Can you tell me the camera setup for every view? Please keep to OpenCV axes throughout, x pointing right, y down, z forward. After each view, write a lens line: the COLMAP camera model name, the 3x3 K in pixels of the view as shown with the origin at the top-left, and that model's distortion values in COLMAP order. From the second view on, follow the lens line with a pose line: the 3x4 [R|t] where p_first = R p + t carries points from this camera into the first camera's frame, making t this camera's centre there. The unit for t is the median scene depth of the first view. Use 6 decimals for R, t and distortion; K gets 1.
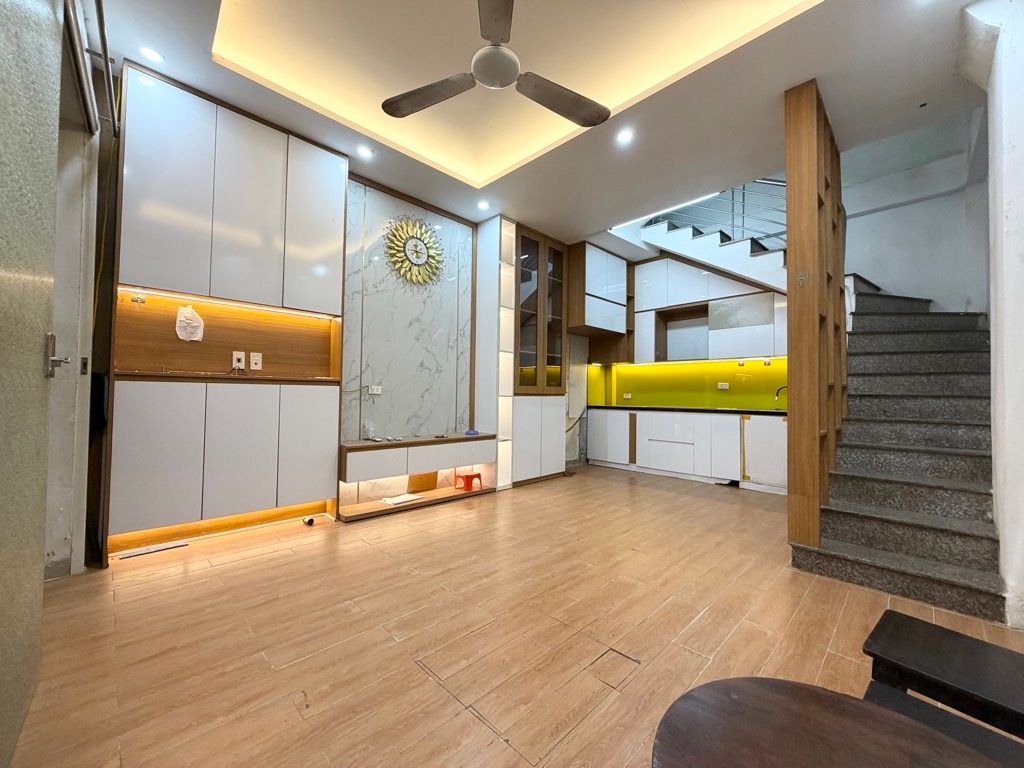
lens RADIAL K [[405.9, 0, 510.4], [0, 405.9, 383.5], [0, 0, 1]] dist [-0.000126, 0.000173]
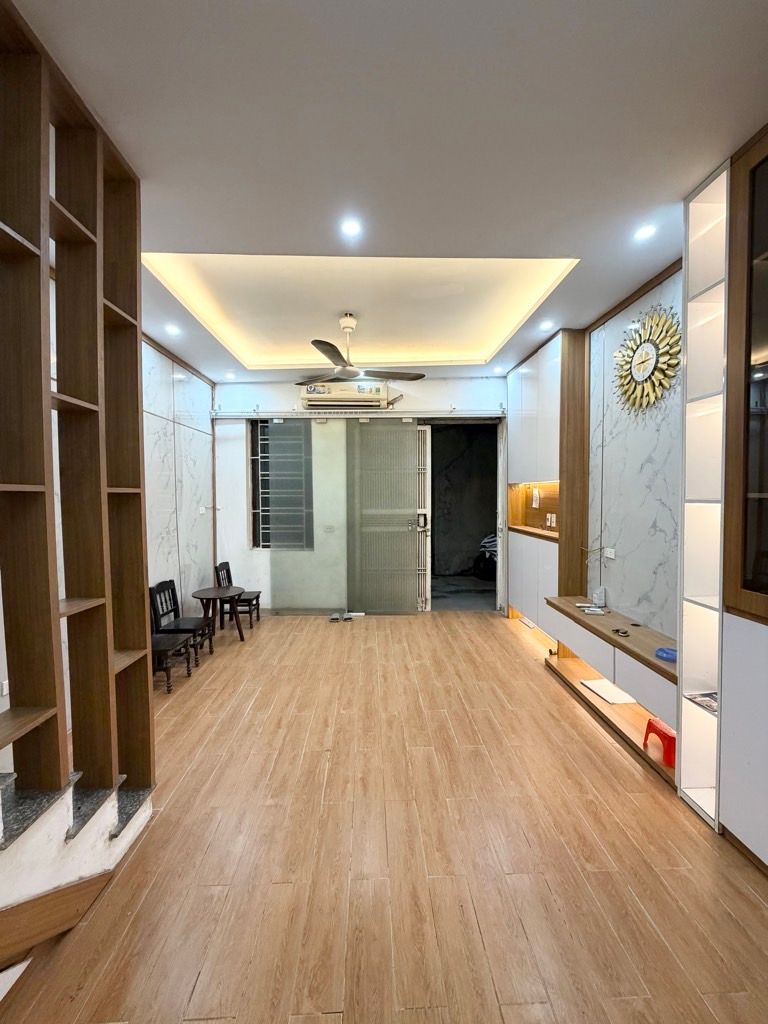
lens RADIAL K [[405.9, 0, 382.8], [0, 405.9, 507.8], [0, 0, 1]] dist [-0.000126, 0.000173]
pose [[-0.682133, 0.012495, -0.731122, 0.528084], [0.015392, 0.999878, 0.002728, -0.076234], [0.731066, -0.009393, -0.682242, 1.034519]]
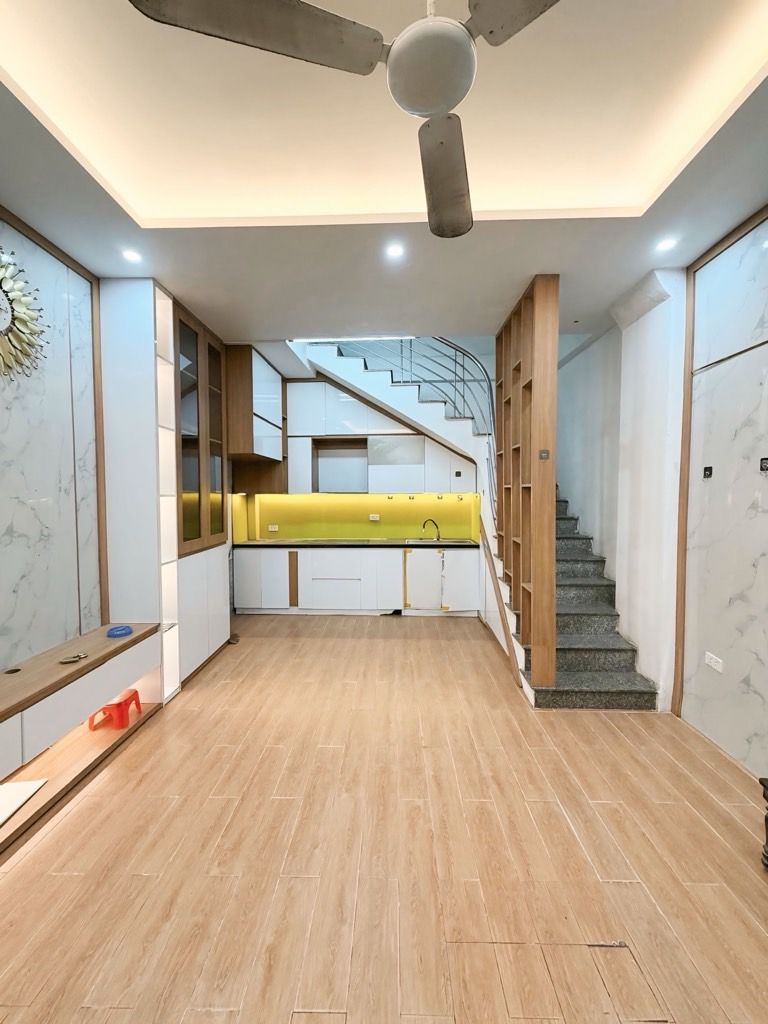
lens RADIAL K [[406.5, 0, 384.3], [0, 406.5, 508.9], [0, 0, 1]] dist [-0.002435, 0.000540]
pose [[0.721702, -0.042563, 0.690895, -0.211029], [-0.004590, 0.997792, 0.066265, -0.100948], [-0.692189, -0.050994, 0.719912, 0.273965]]
